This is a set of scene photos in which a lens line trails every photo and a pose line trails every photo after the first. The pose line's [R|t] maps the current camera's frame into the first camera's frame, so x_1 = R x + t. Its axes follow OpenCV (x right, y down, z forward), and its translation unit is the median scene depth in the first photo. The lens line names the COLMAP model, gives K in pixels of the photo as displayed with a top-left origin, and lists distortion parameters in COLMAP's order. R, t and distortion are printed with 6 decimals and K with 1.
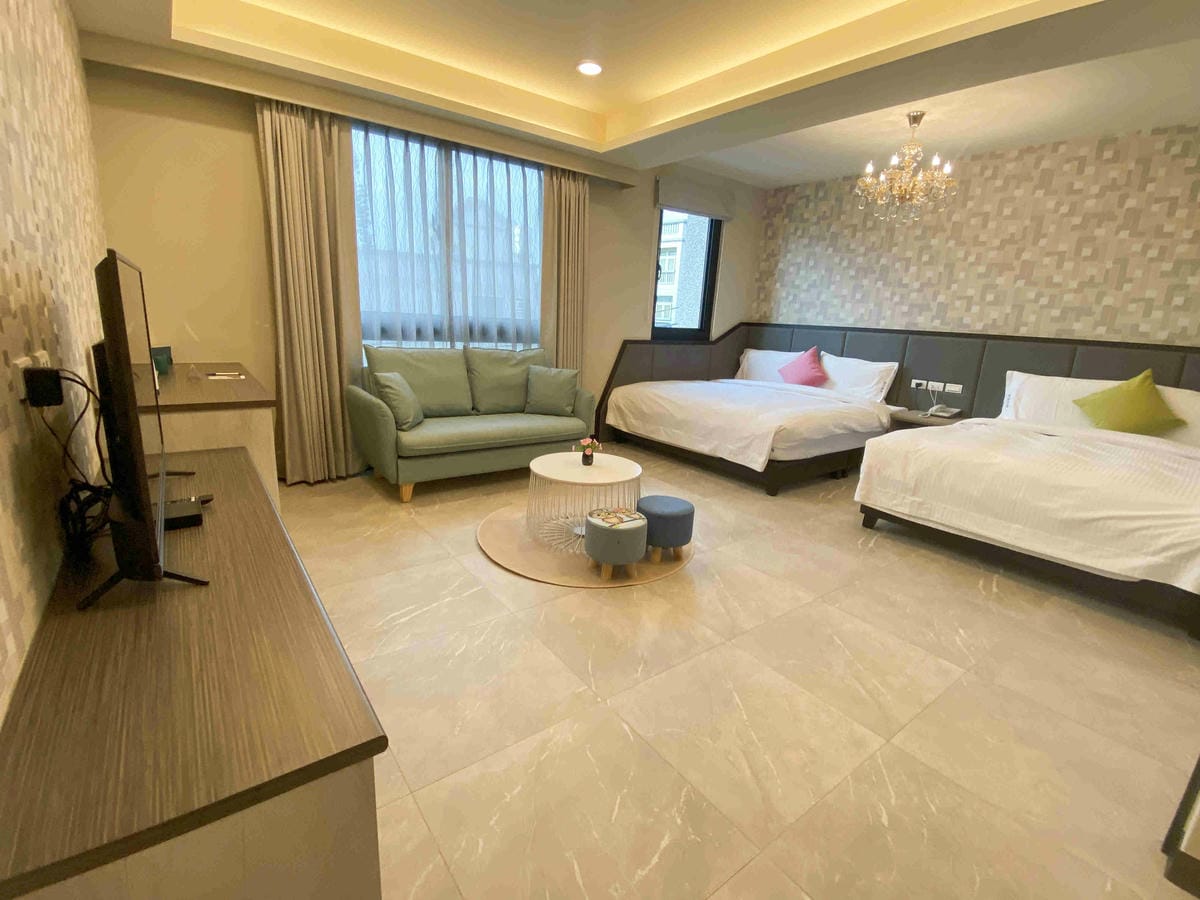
lens RADIAL K [[539.1, 0, 600.0], [0, 539.1, 450.0], [0, 0, 1]] dist [0.002477, -0.012306]
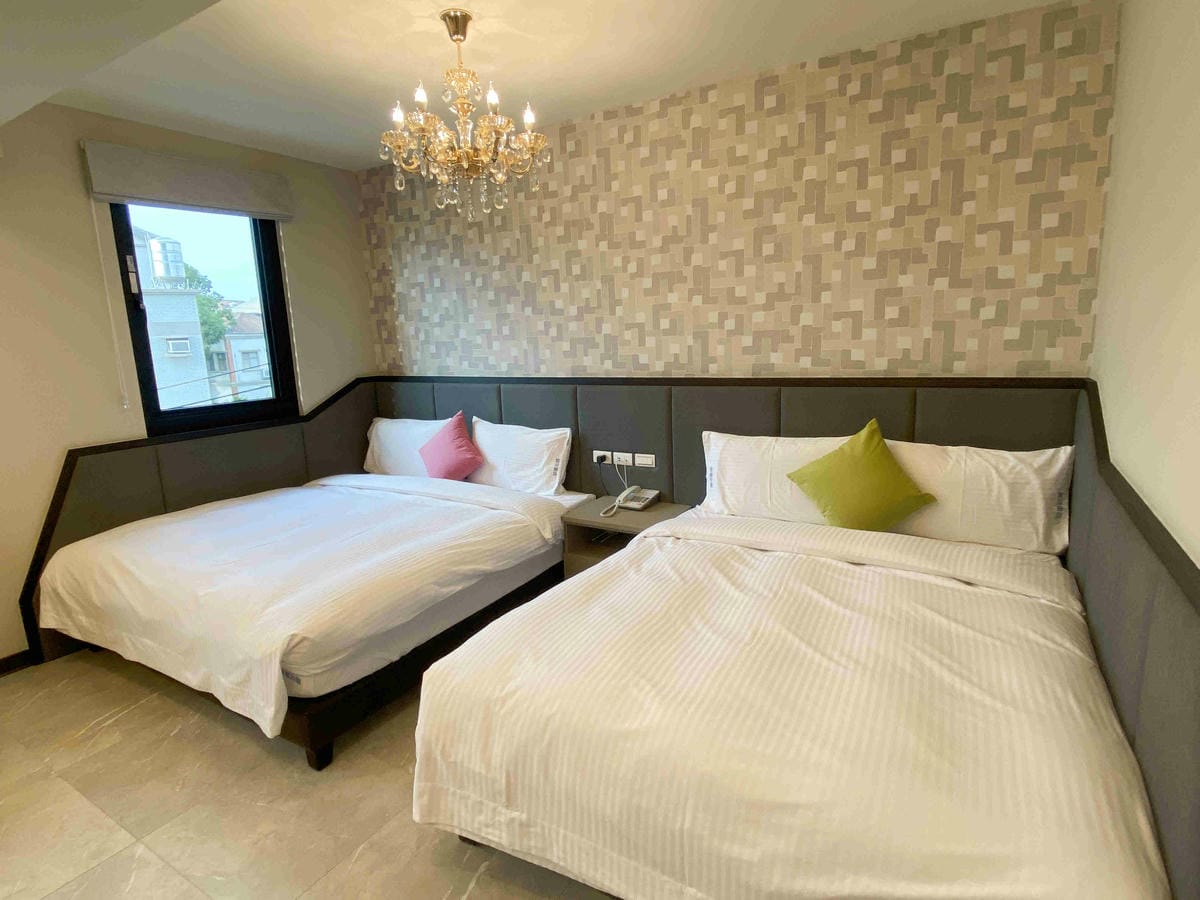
lens RADIAL K [[619.1, 0, 599.1], [0, 619.1, 447.2], [0, 0, 1]] dist [0.080626, -0.071503]
pose [[0.922706, -0.152739, 0.353957, 0.389759], [0.173726, 0.984393, -0.028091, -0.137815], [-0.344142, 0.087411, 0.934840, 0.351190]]
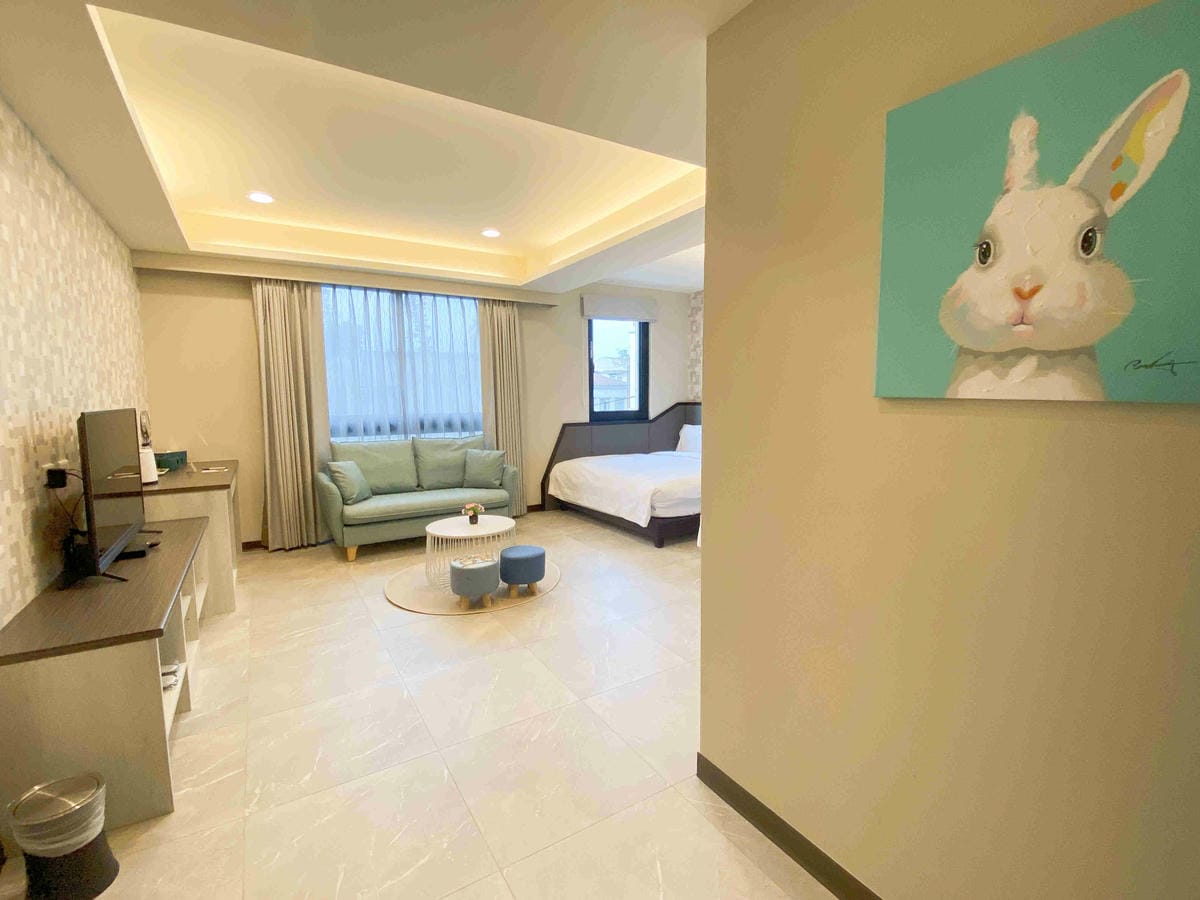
lens RADIAL K [[533.4, 0, 612.6], [0, 533.4, 444.3], [0, 0, 1]] dist [0.000984, -0.018352]
pose [[0.996013, -0.052617, -0.072039, 0.311018], [0.040984, 0.987163, -0.154371, 0.037640], [0.079237, 0.150803, 0.985383, -0.204442]]
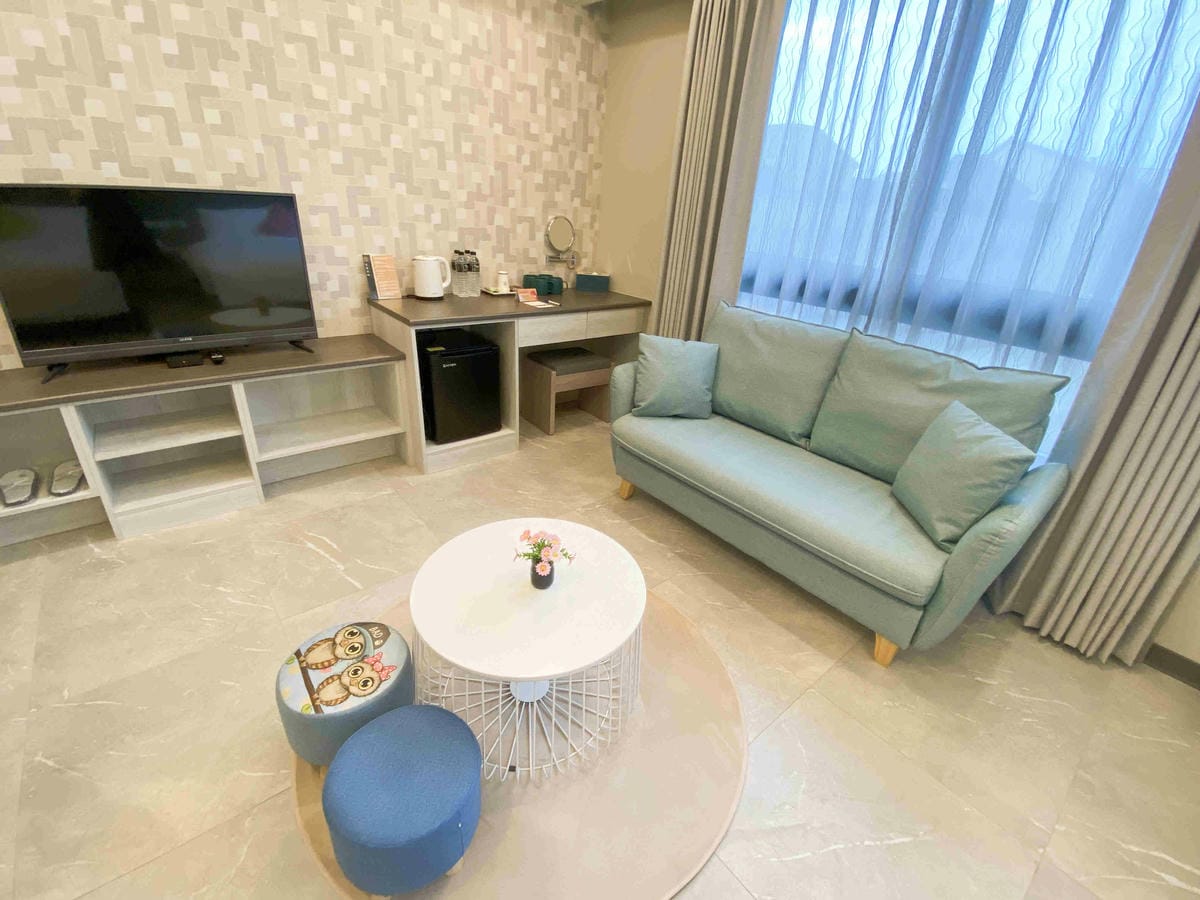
lens RADIAL K [[533.4, 0, 612.6], [0, 533.4, 444.3], [0, 0, 1]] dist [0.000984, -0.018352]
pose [[0.067894, 0.374217, -0.924853, 0.279283], [-0.309483, 0.889164, 0.337057, -0.196348], [0.948478, 0.263342, 0.176183, 0.709878]]
